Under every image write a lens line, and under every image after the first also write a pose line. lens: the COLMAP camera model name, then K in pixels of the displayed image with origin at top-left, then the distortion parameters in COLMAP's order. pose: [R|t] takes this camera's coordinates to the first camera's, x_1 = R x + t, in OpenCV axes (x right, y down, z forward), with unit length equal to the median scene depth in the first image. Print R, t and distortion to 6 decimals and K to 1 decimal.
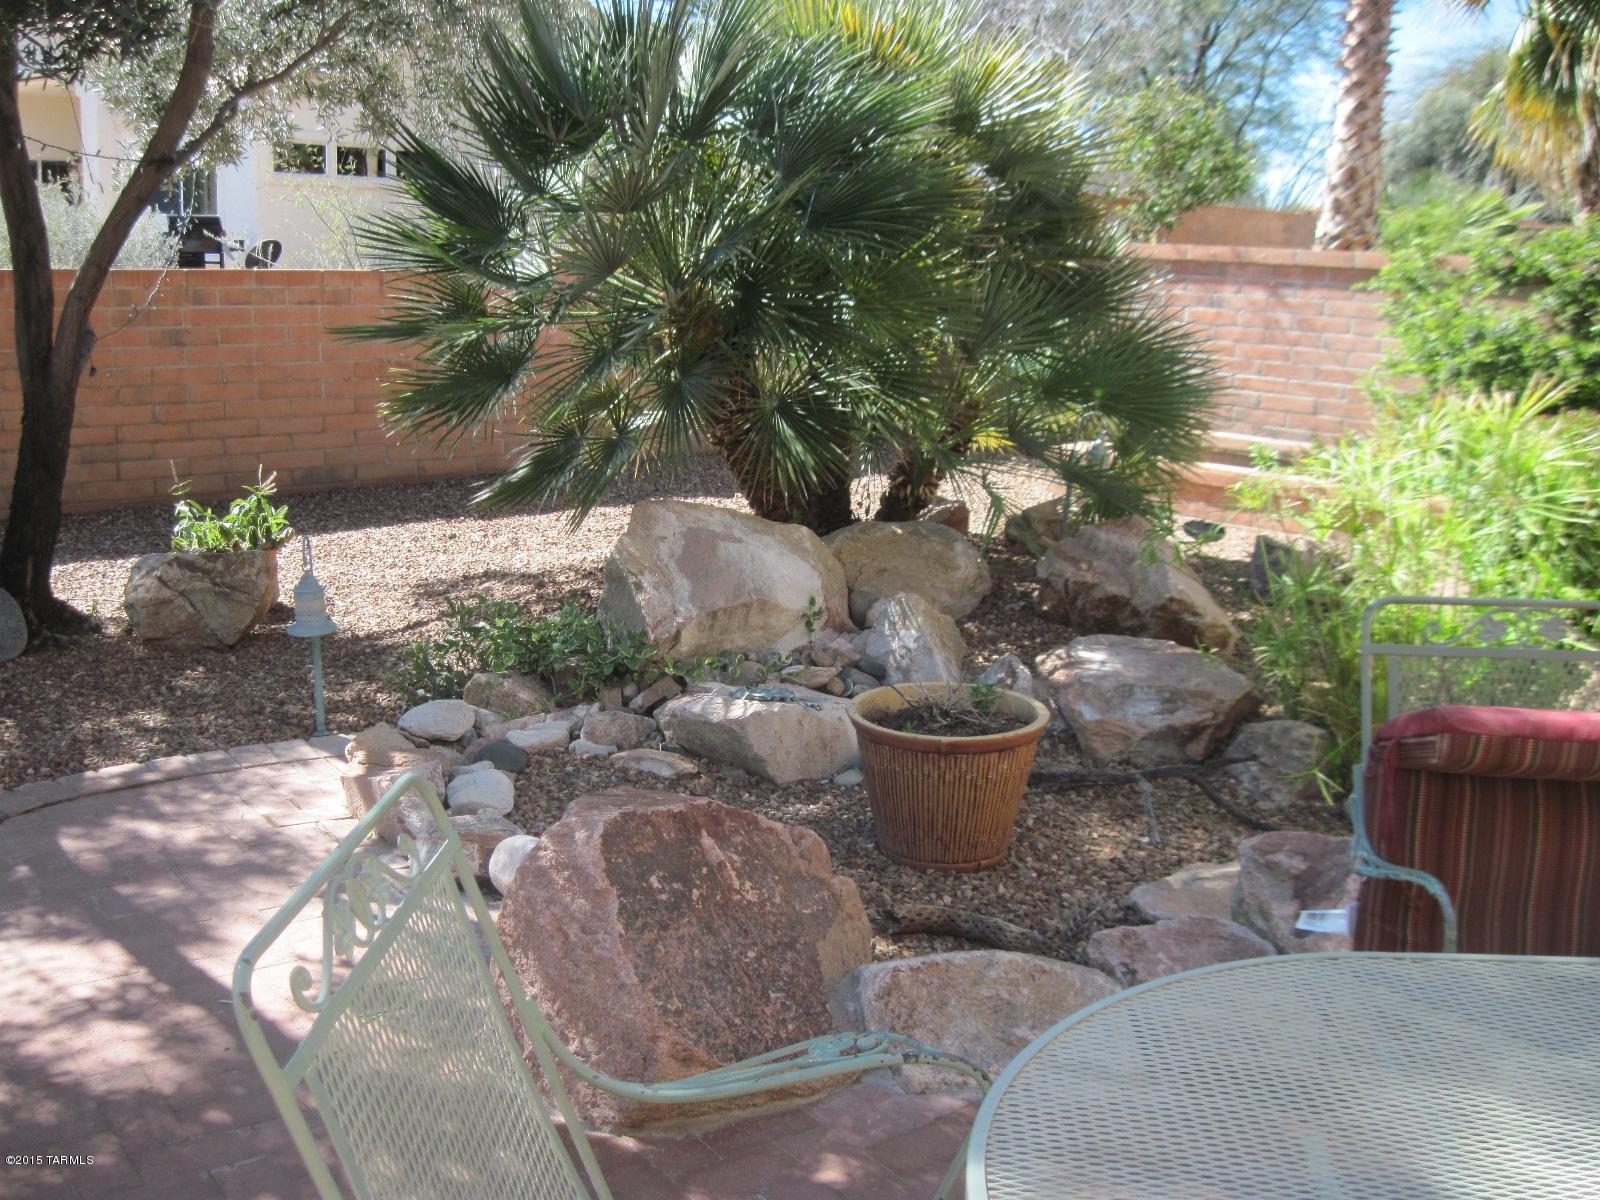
lens RADIAL K [[1619.1, 0, 743.3], [0, 1619.1, 620.5], [0, 0, 1]] dist [-0.104541, 0.000000]
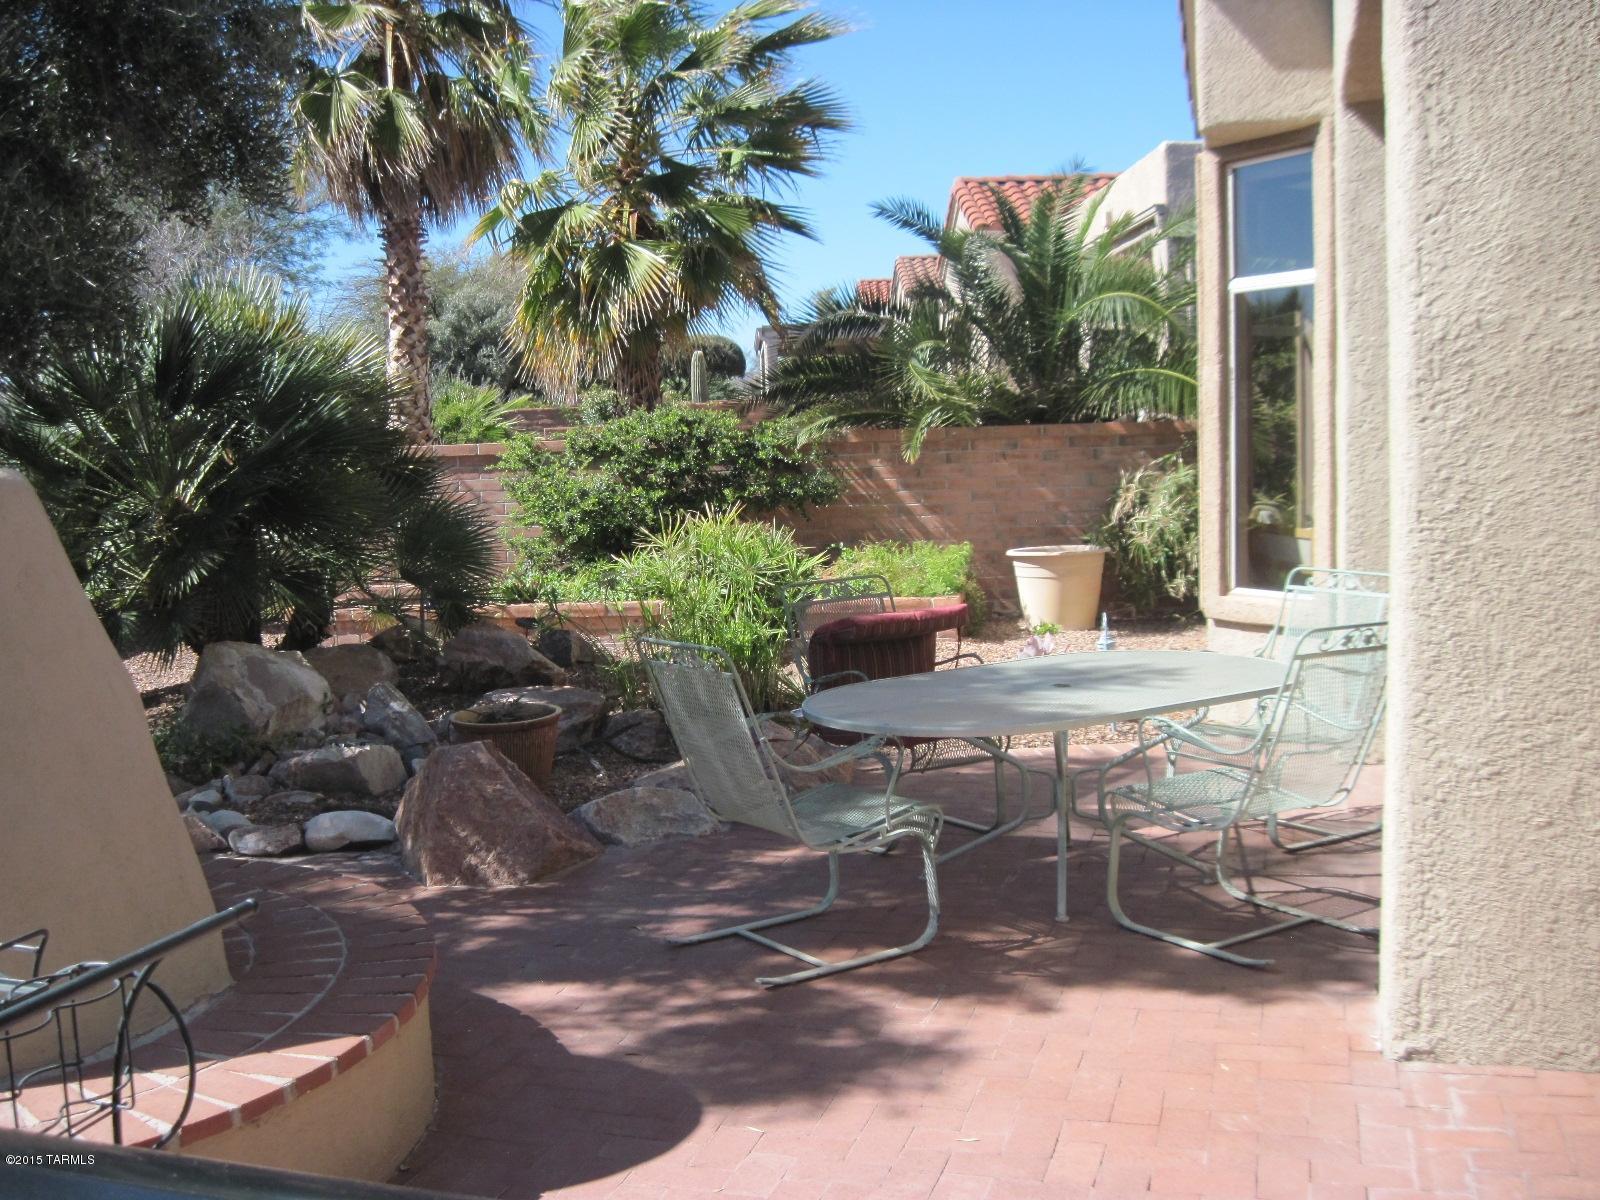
lens RADIAL K [[1619.1, 0, 740.3], [0, 1619.1, 617.7], [0, 0, 1]] dist [-0.104541, 0.000000]
pose [[0.794156, -0.118798, 0.595989, -0.470660], [0.189681, 0.980168, -0.057374, 0.067326], [-0.577354, 0.158612, 0.800940, -0.391289]]
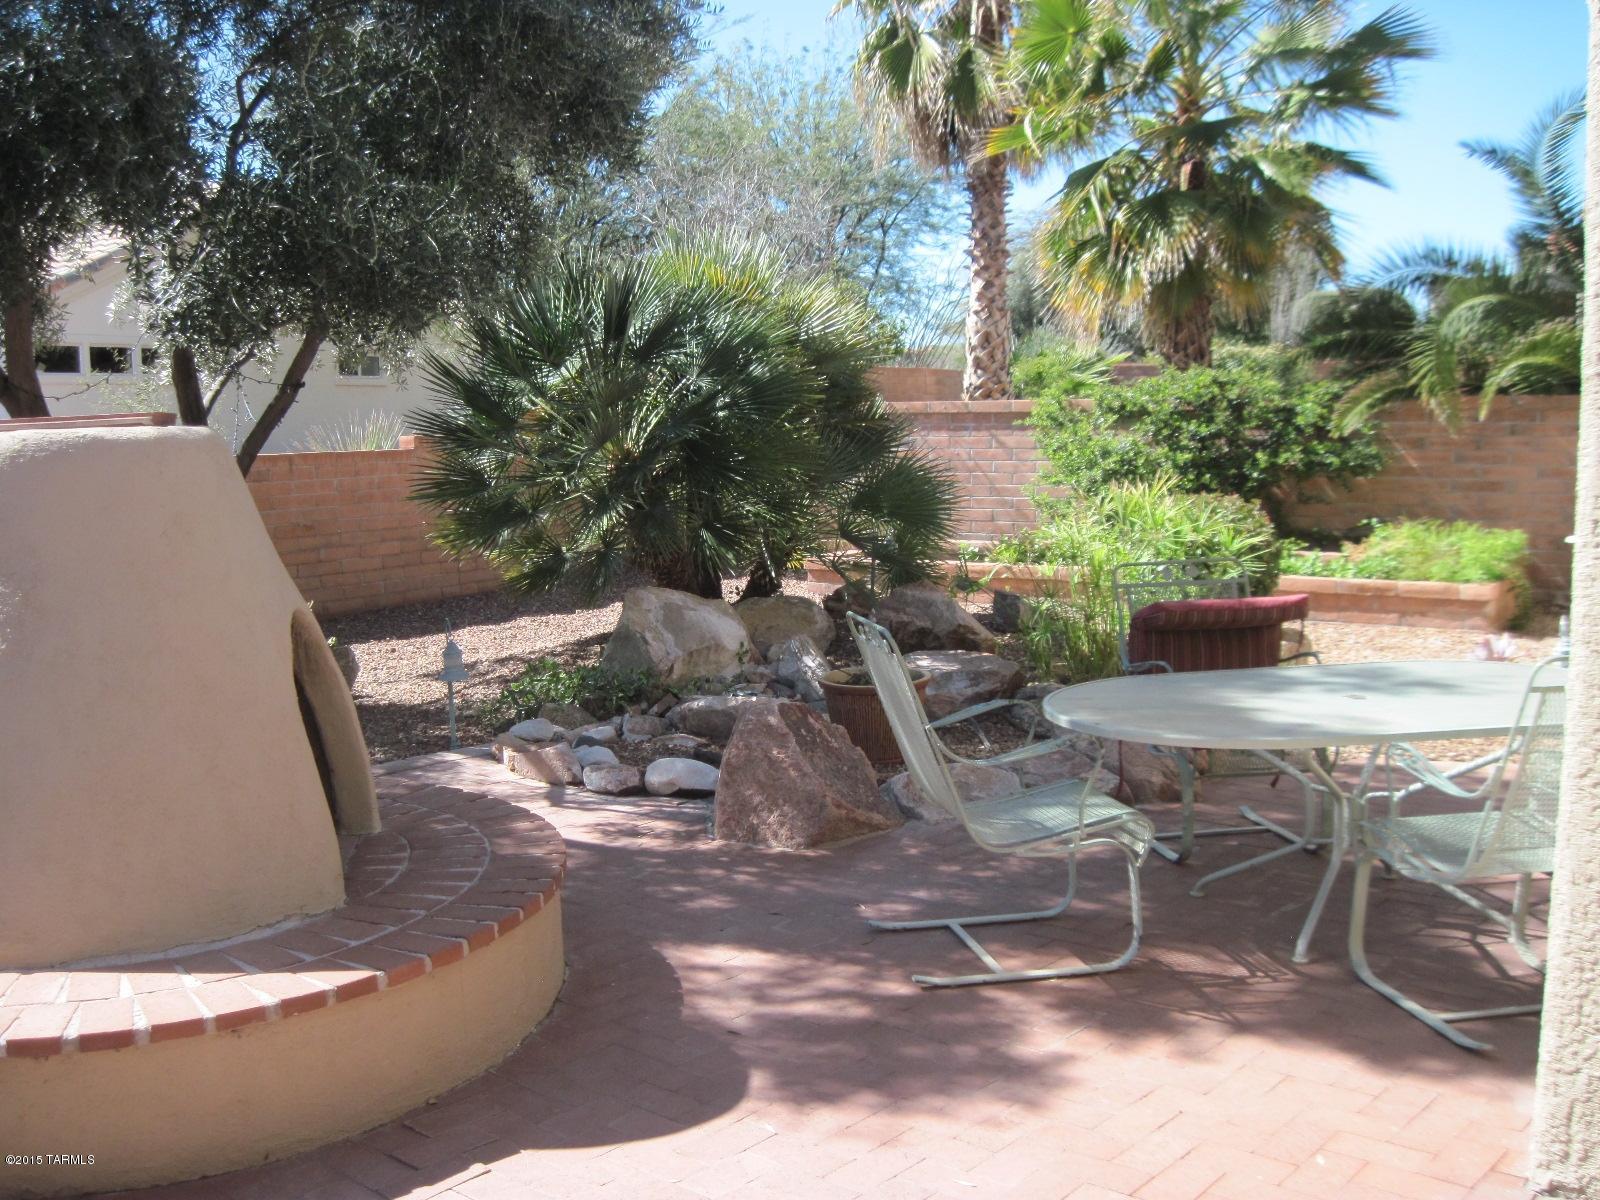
lens RADIAL K [[1619.1, 0, 755.9], [0, 1619.1, 617.0], [0, 0, 1]] dist [-0.104541, 0.000000]
pose [[0.970298, -0.074283, 0.230225, -0.265098], [0.096560, 0.991514, -0.087044, 0.086915], [-0.221805, 0.106689, 0.969237, -0.462418]]
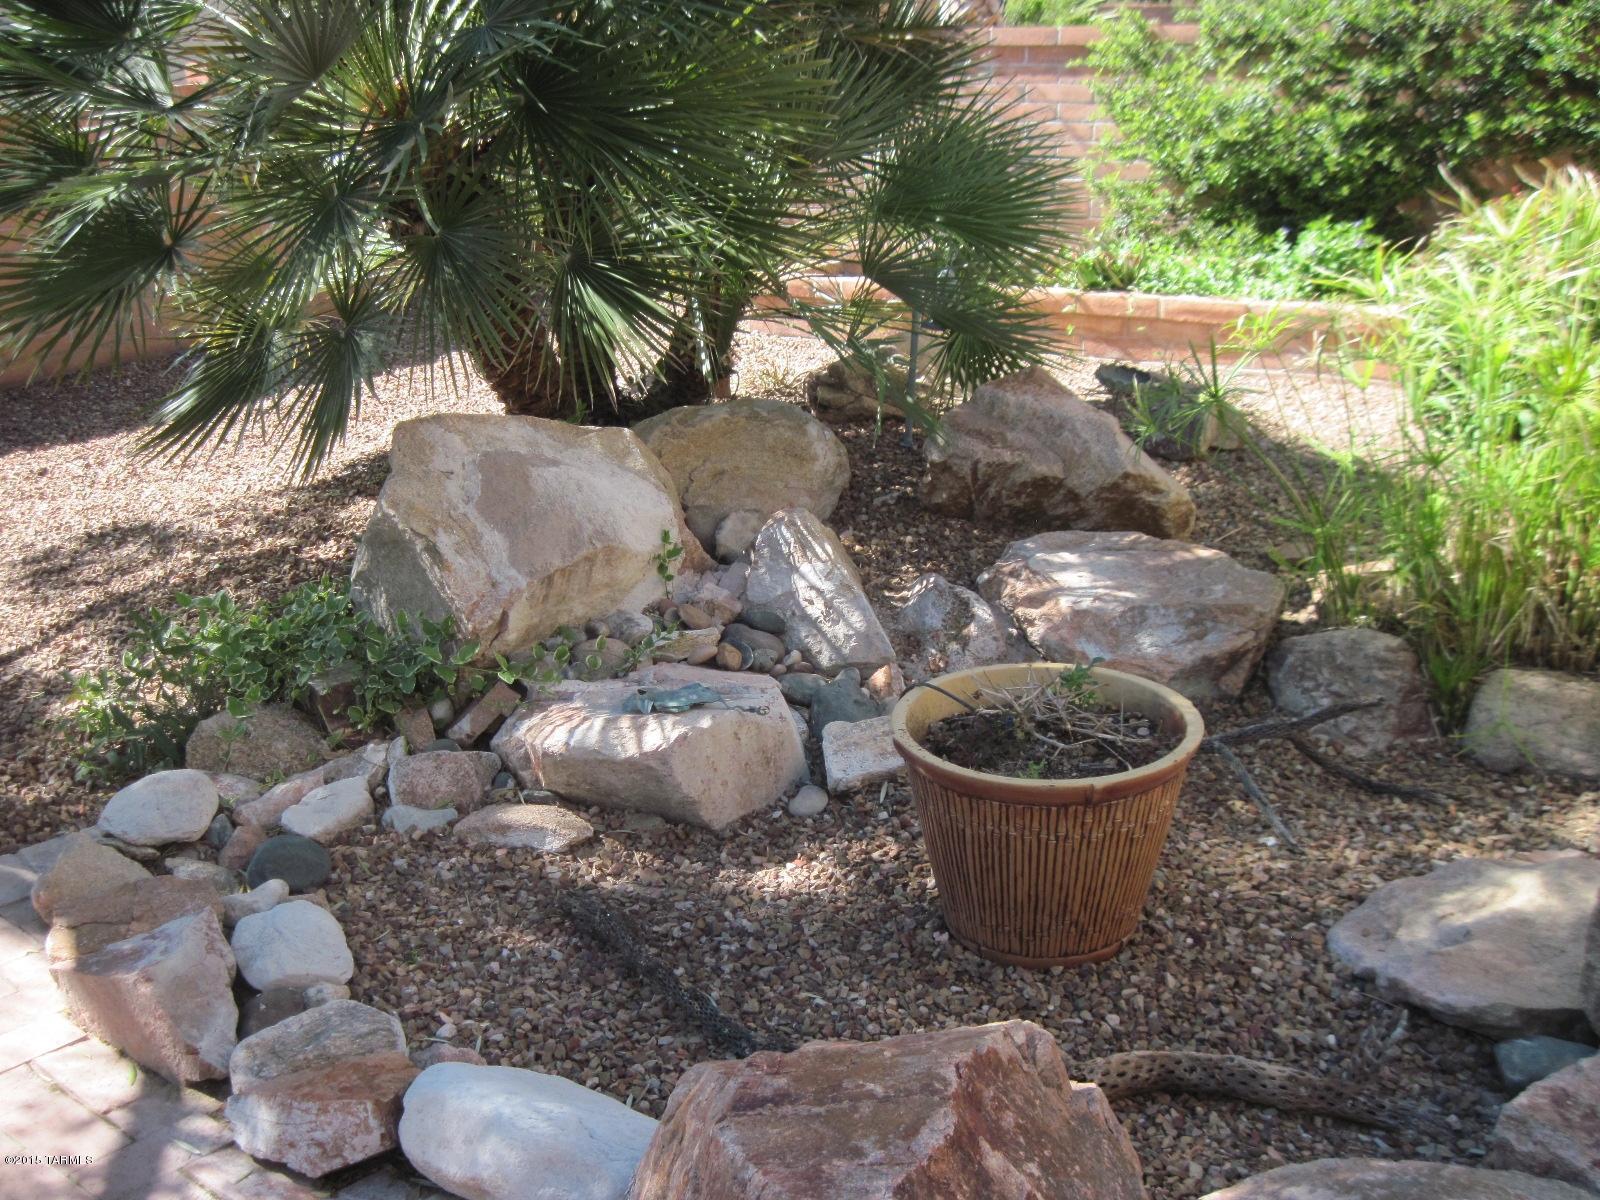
lens RADIAL K [[1619.1, 0, 761.3], [0, 1619.1, 628.8], [0, 0, 1]] dist [-0.104541, 0.000000]
pose [[0.951576, -0.140883, 0.273233, -0.100620], [0.109893, 0.985968, 0.125660, -0.048759], [-0.287102, -0.089548, 0.953705, 0.273115]]
